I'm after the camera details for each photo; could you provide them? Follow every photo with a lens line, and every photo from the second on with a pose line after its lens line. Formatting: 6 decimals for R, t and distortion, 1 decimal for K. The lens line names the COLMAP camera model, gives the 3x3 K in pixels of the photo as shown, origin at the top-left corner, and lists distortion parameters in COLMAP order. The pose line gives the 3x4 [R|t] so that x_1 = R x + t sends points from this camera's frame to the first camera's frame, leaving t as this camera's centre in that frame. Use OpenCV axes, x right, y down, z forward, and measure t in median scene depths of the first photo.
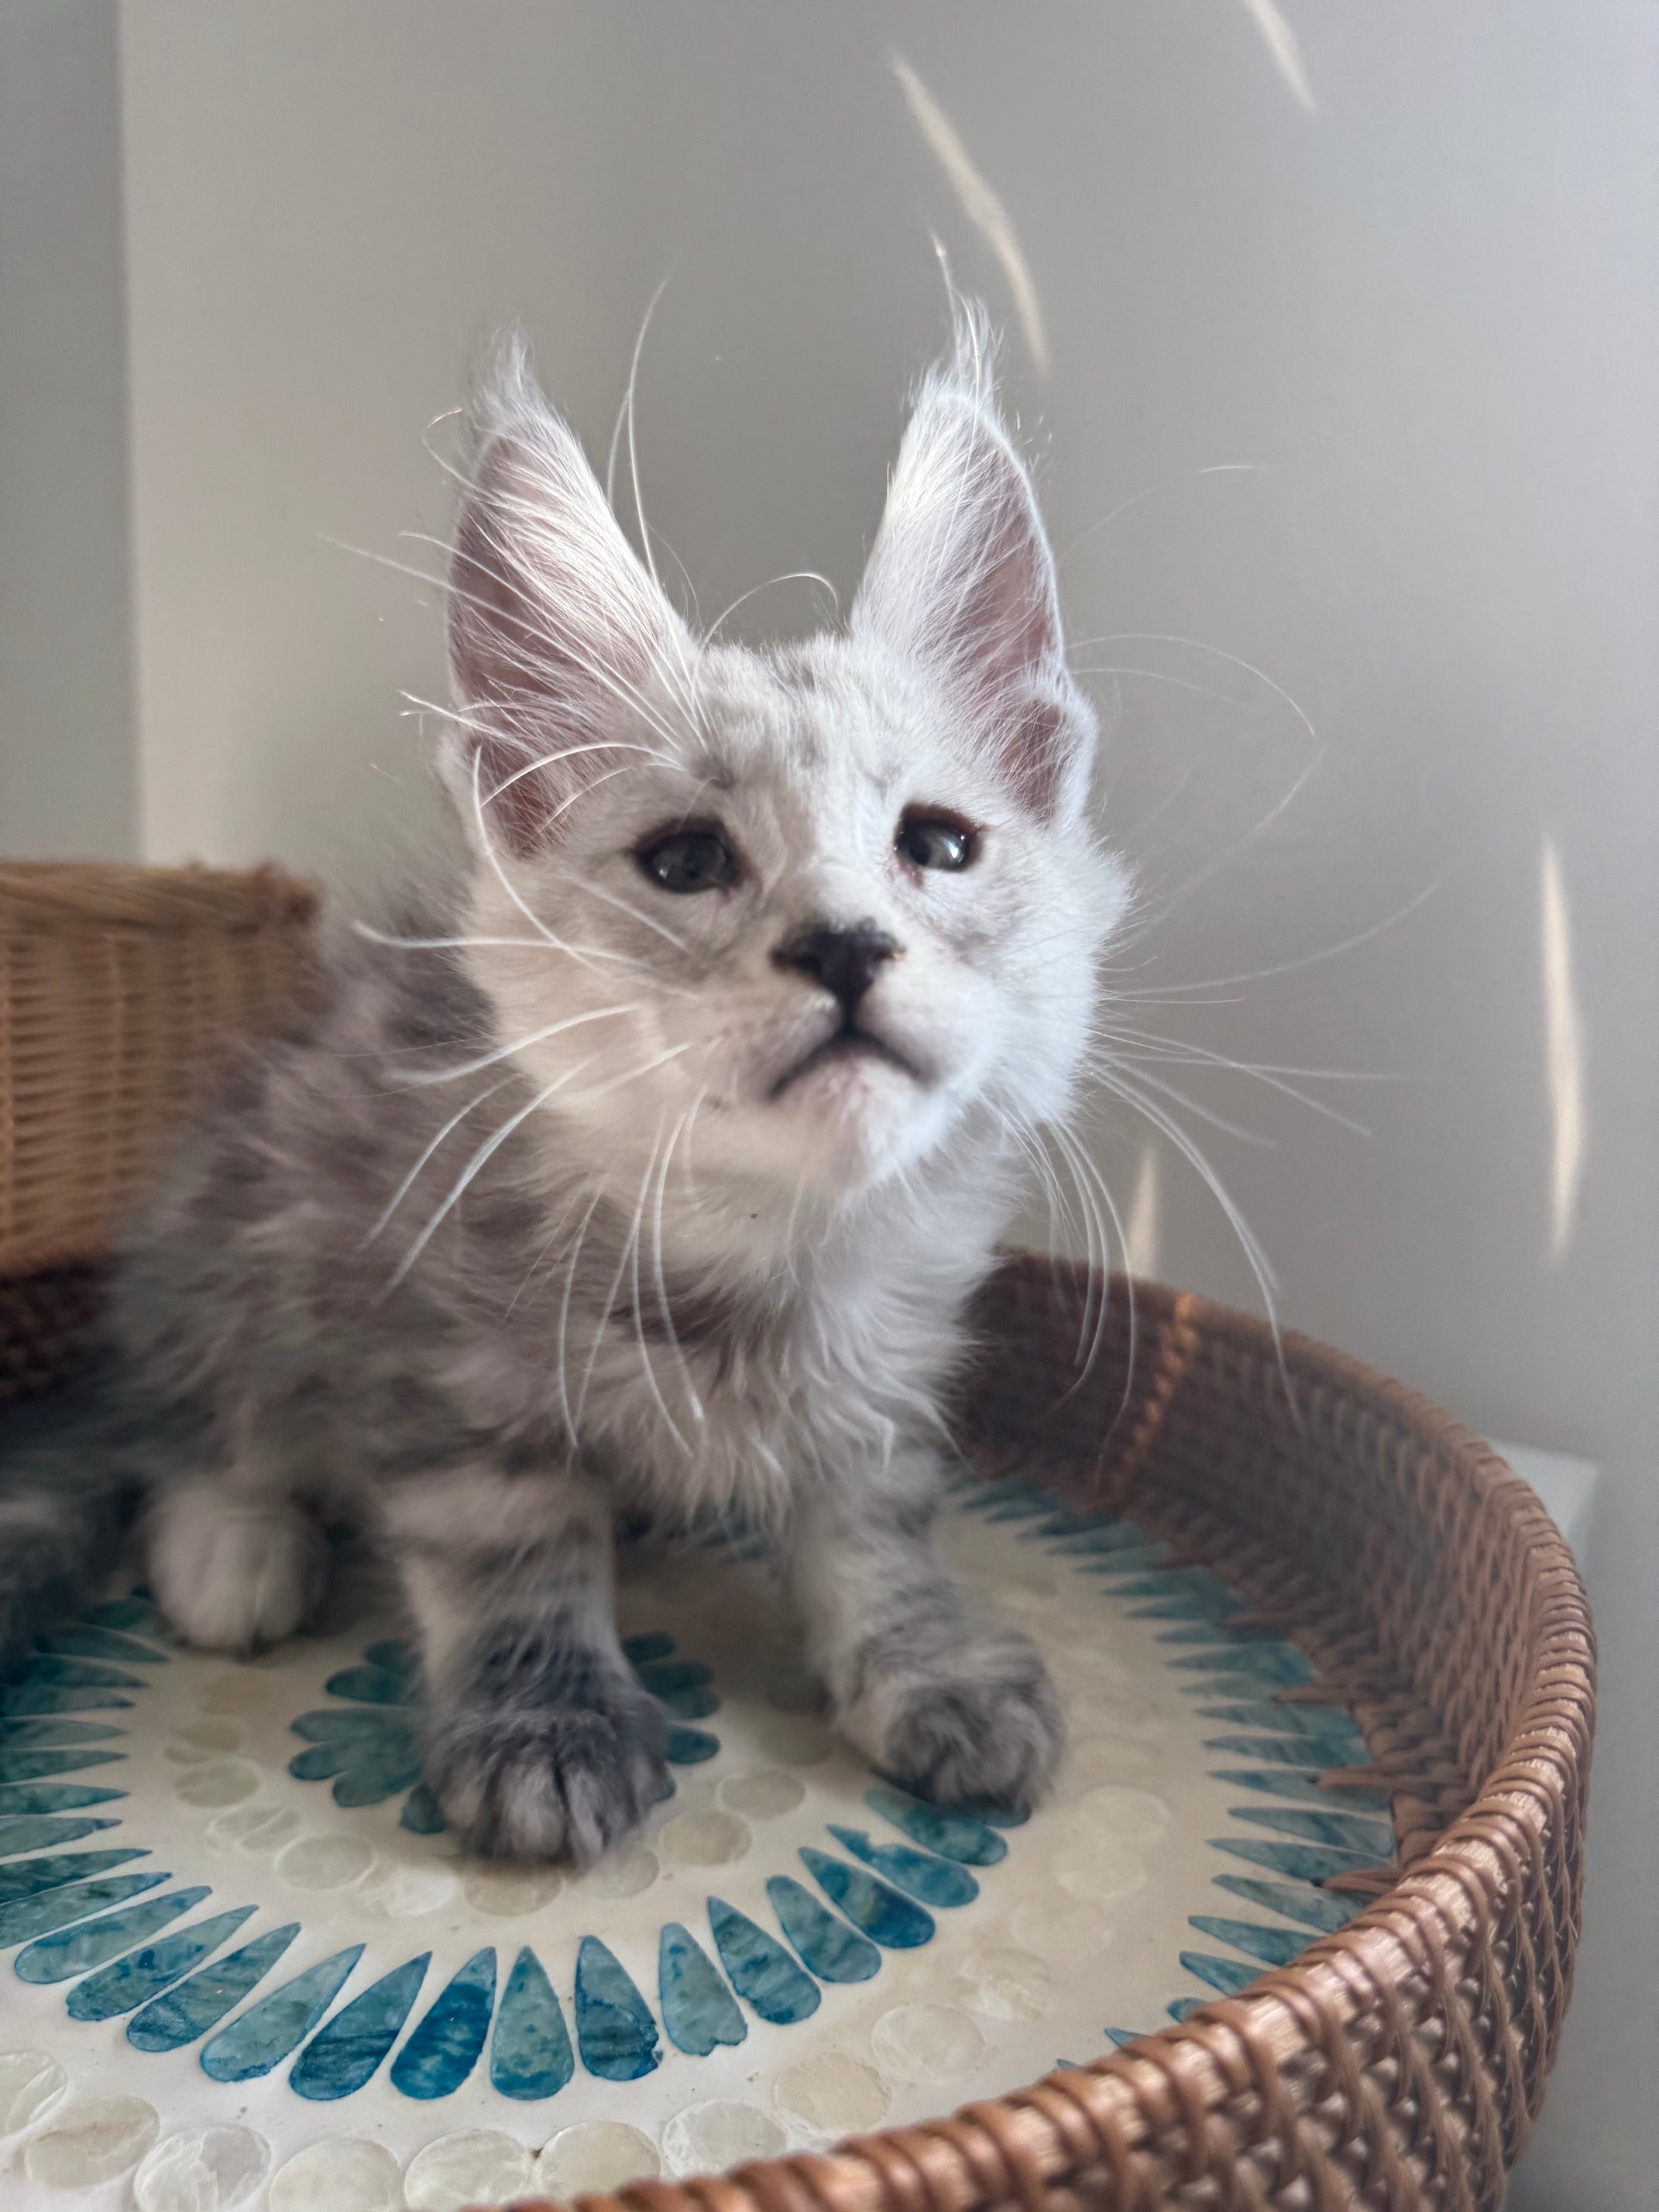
lens RADIAL K [[1682.7, 0, 811.8], [0, 1682.7, 1097.7], [0, 0, 1]] dist [-0.036276, 0.016769]
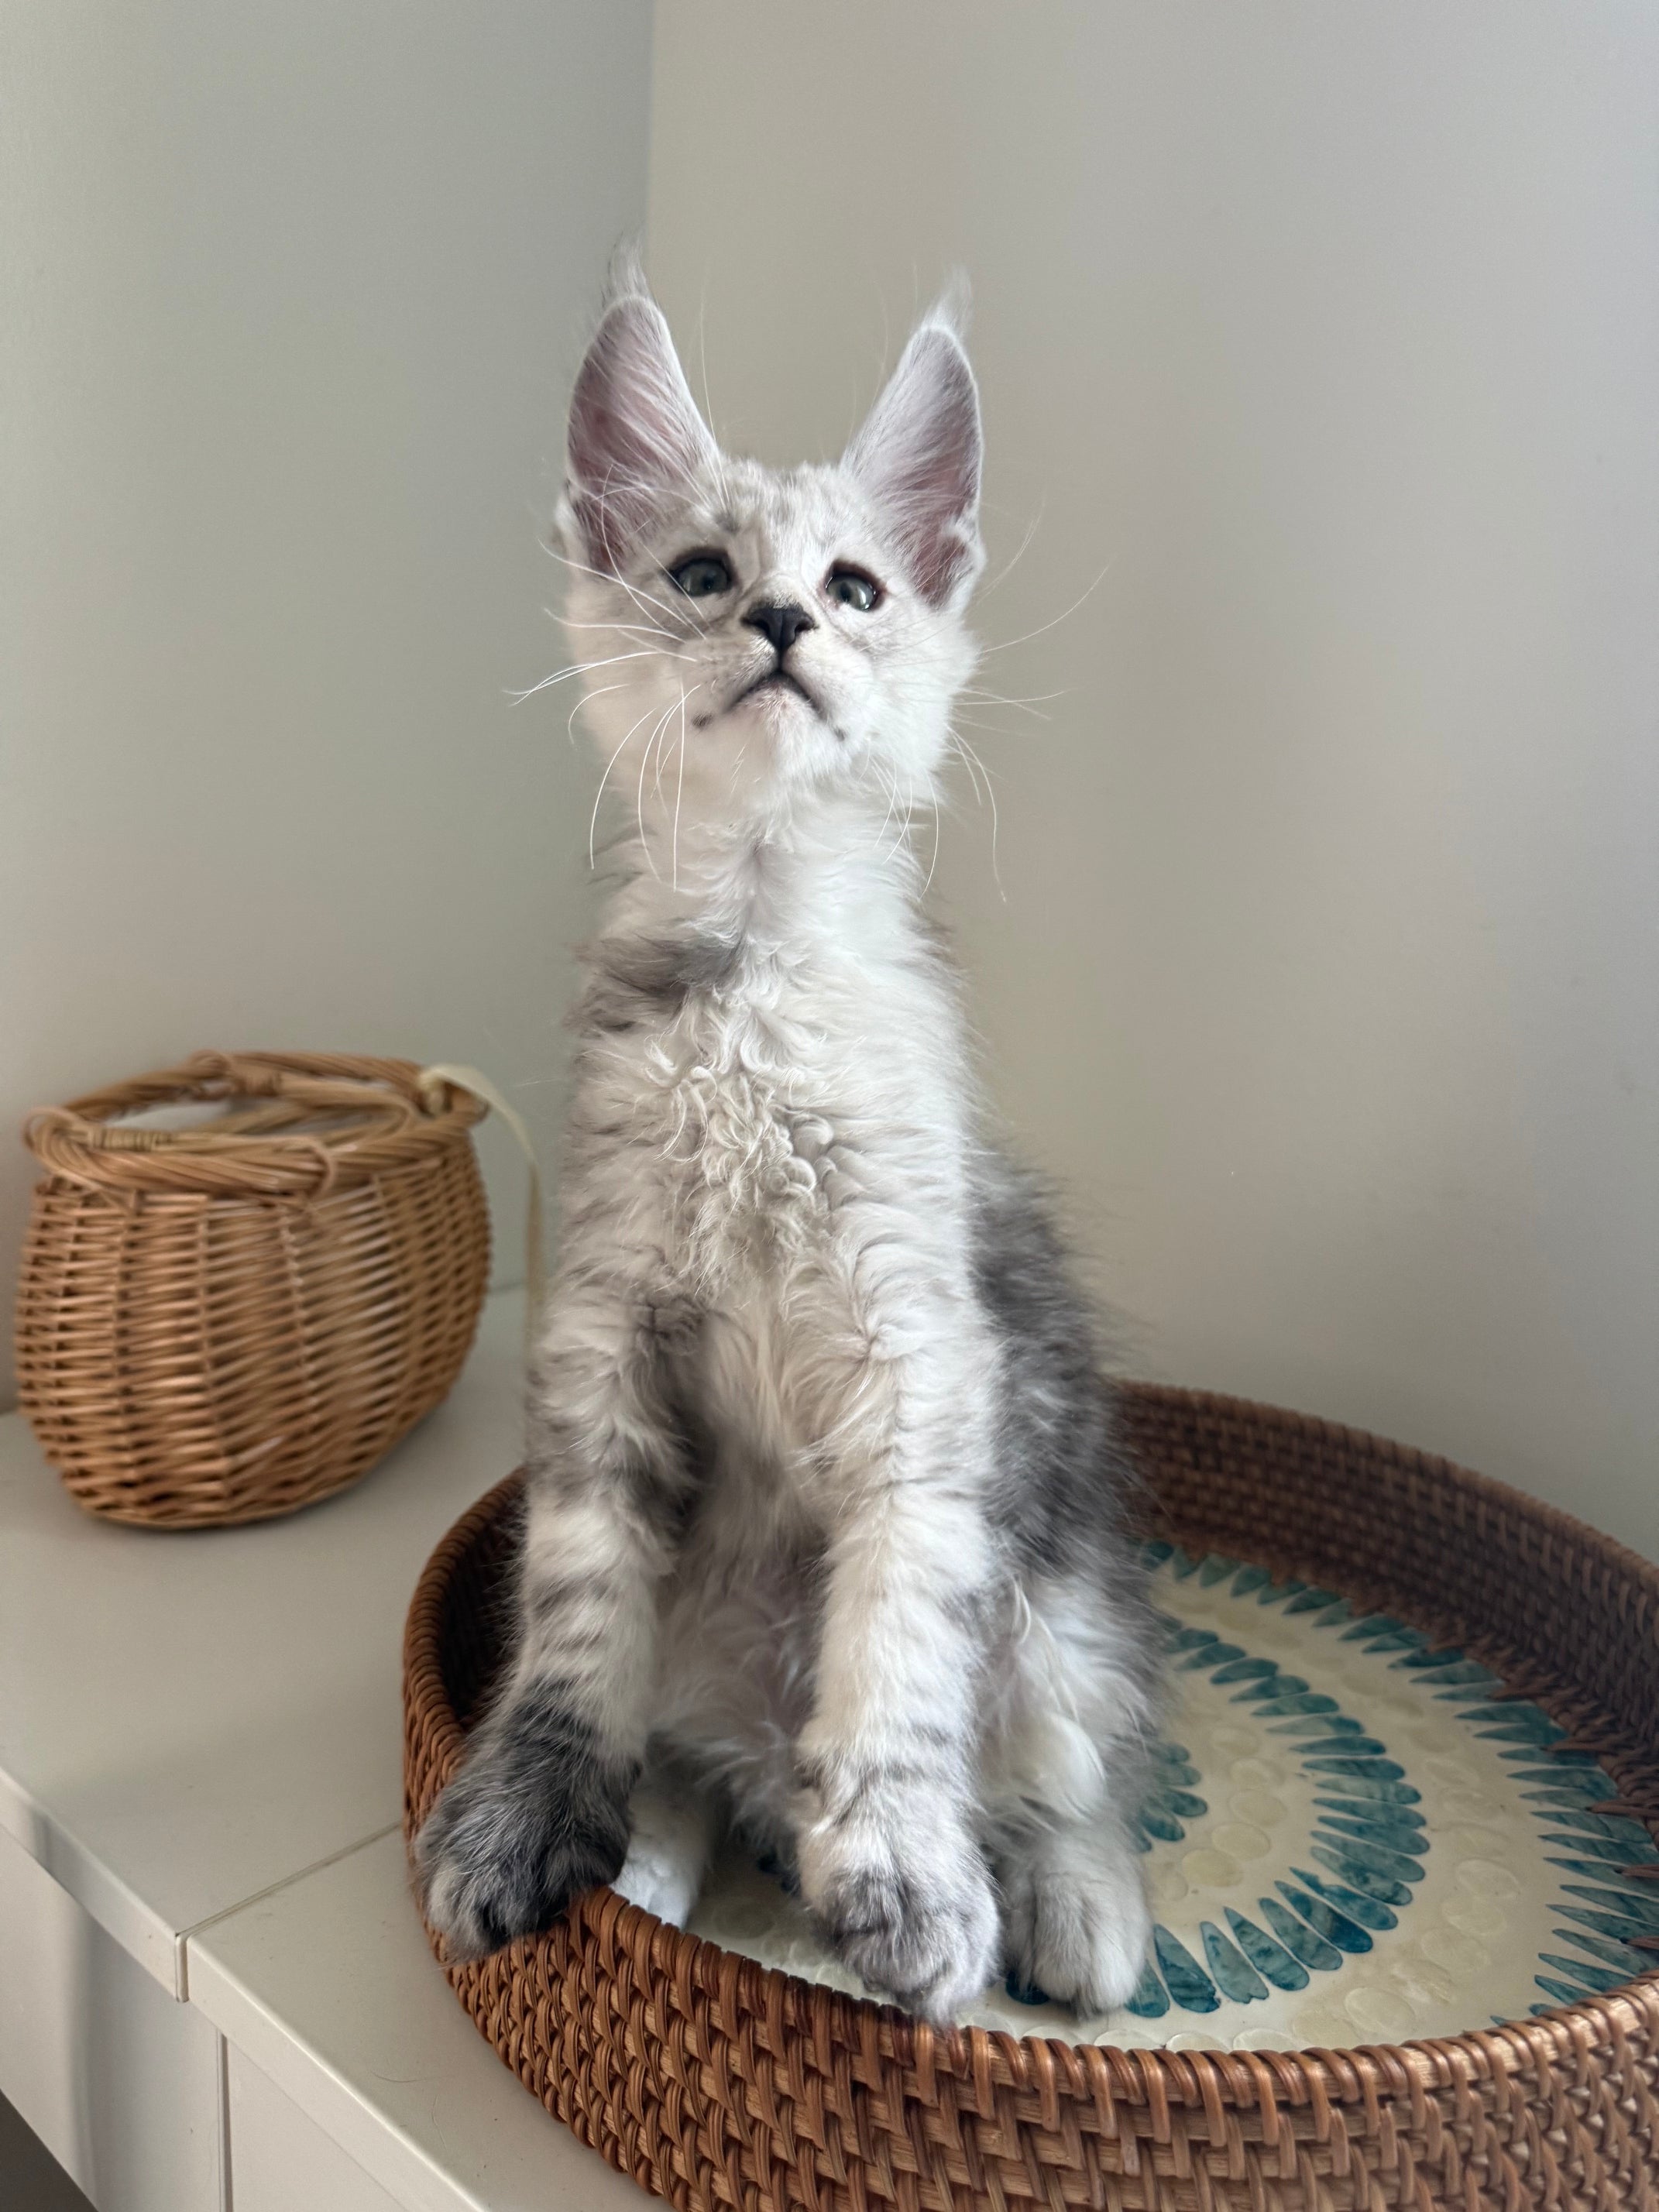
lens RADIAL K [[1666.8, 0, 829.5], [0, 1666.8, 1106.0], [0, 0, 1]] dist [-0.011018, 0.012305]
pose [[0.990506, 0.043106, -0.130536, -0.282893], [-0.042065, 0.999057, 0.010723, -0.314588], [0.130875, -0.005130, 0.991386, -0.679076]]
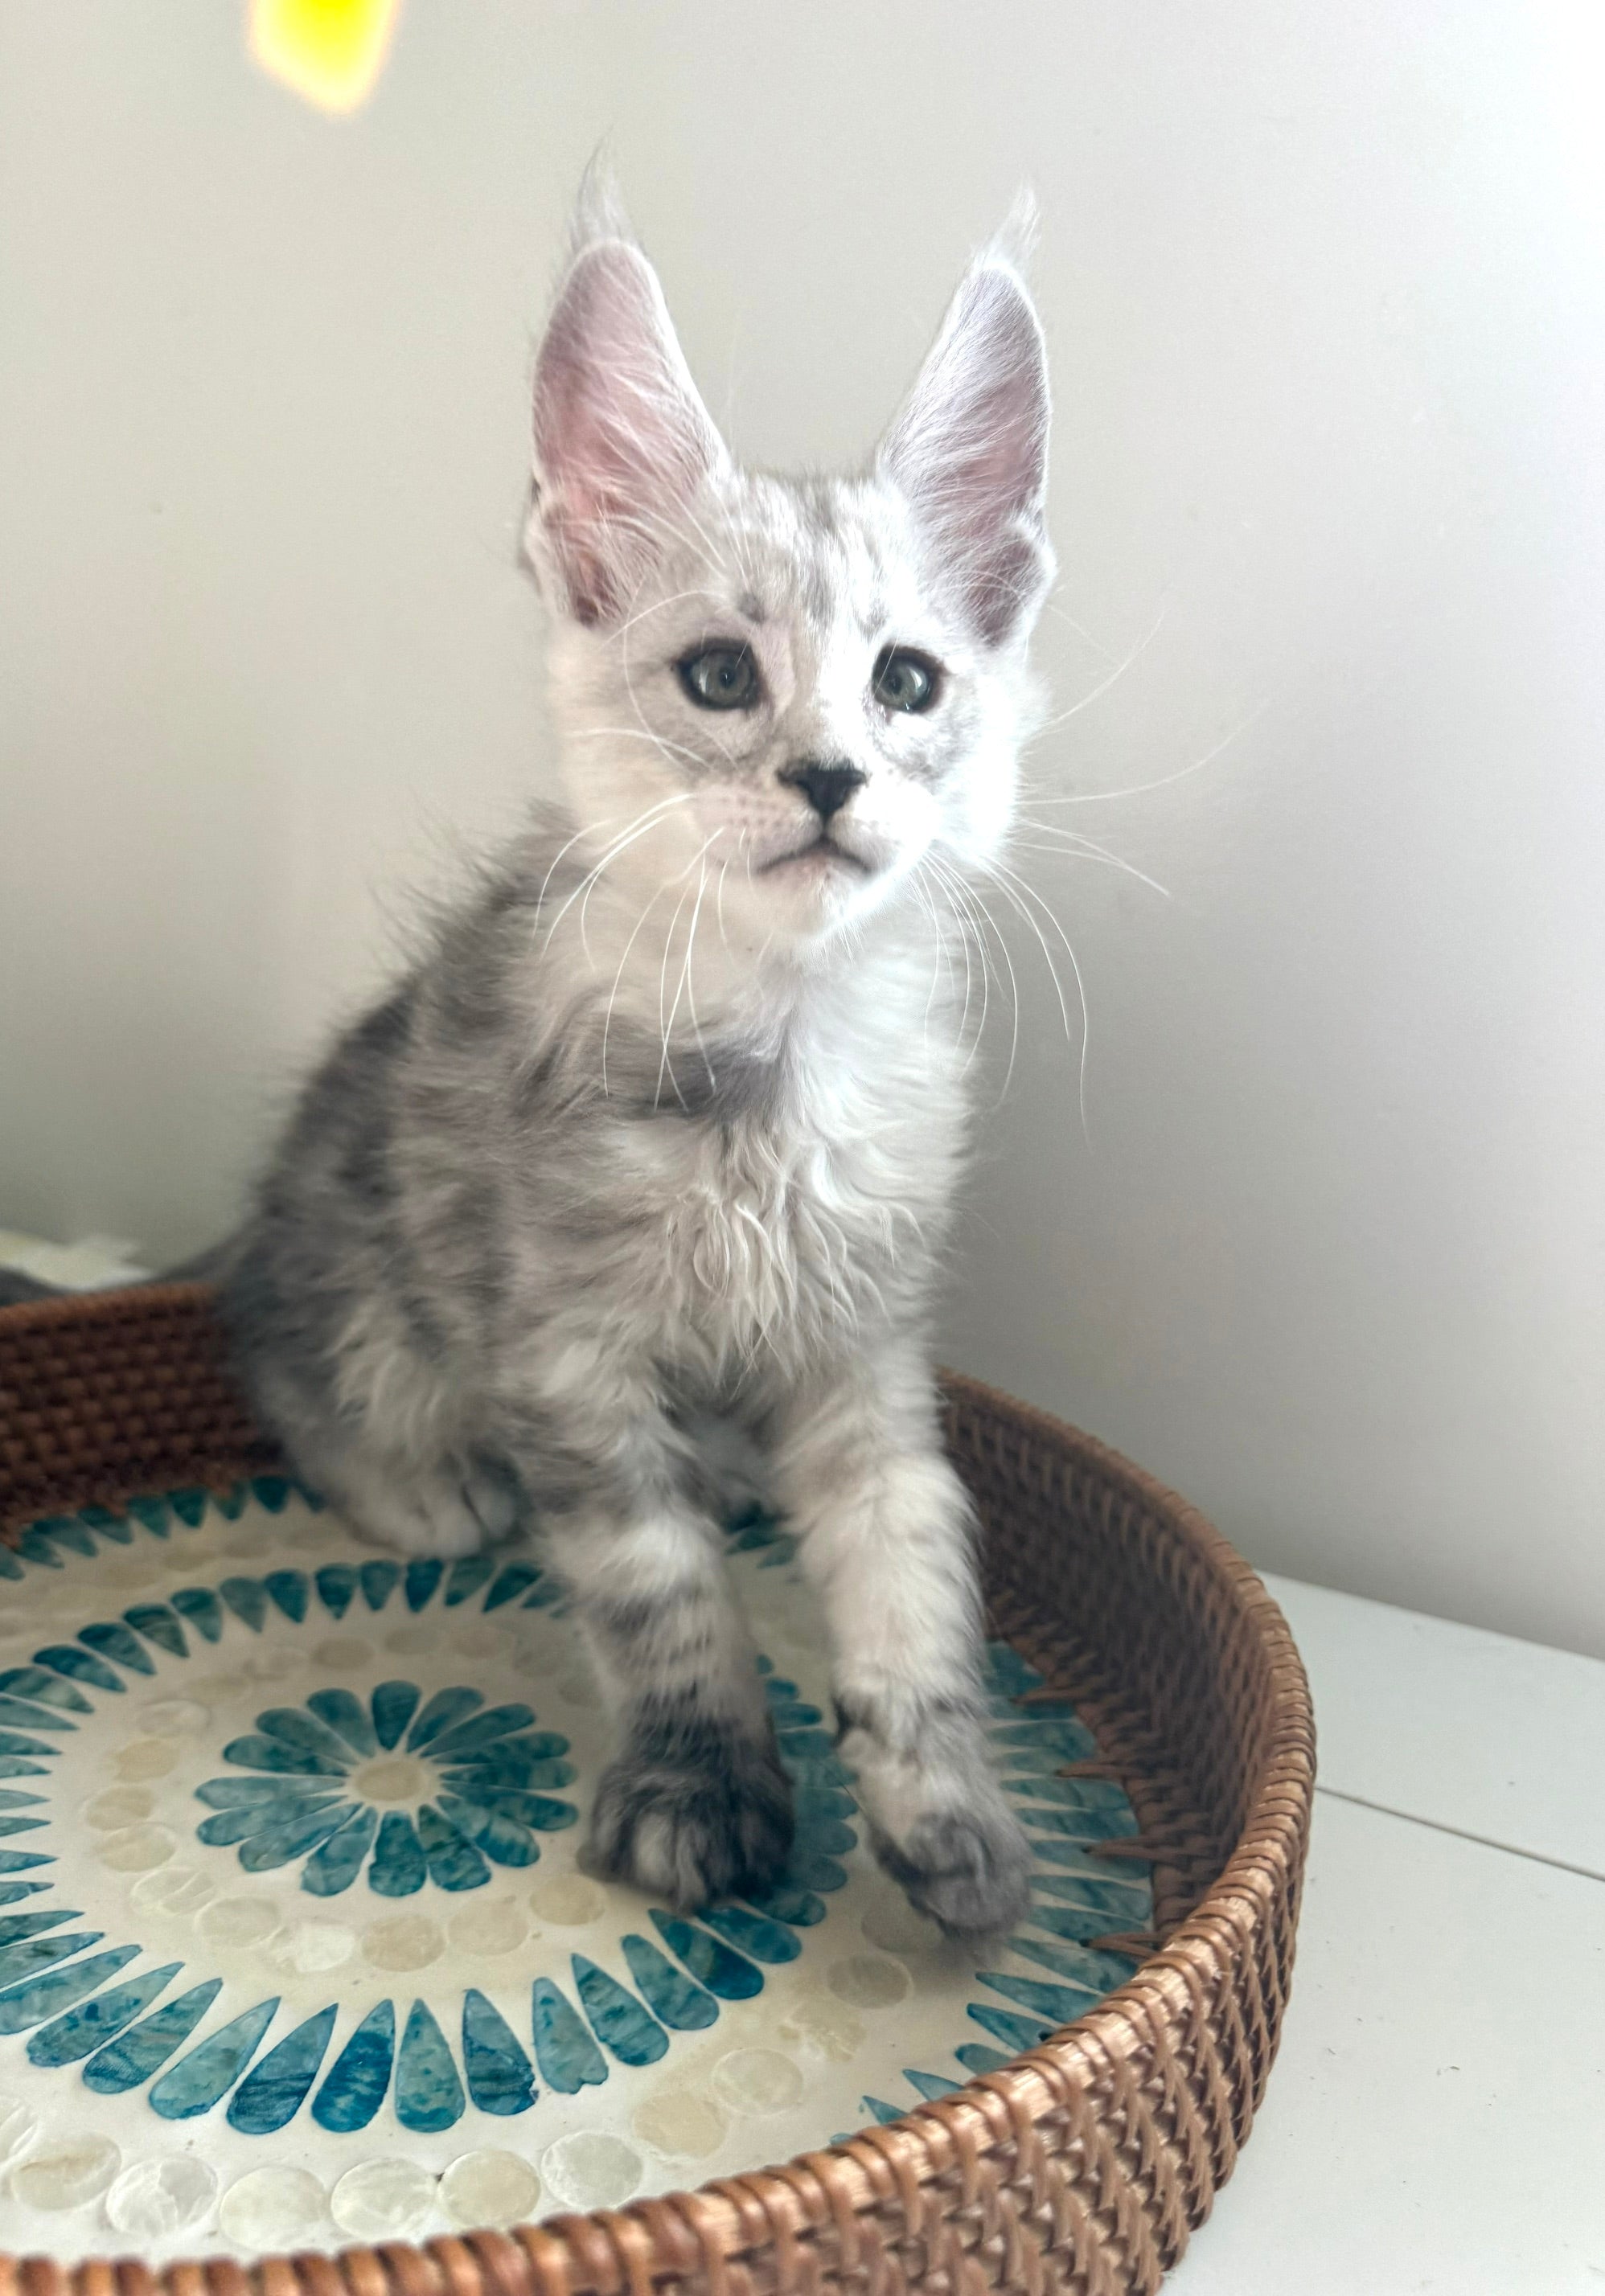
lens RADIAL K [[1739.8, 0, 744.5], [0, 1739.8, 1132.5], [0, 0, 1]] dist [-0.015513, 0.002432]
pose [[0.997350, 0.032933, 0.064870, -0.042185], [-0.035890, 0.998344, 0.044960, -0.170161], [-0.063282, -0.047169, 0.996880, -0.212432]]
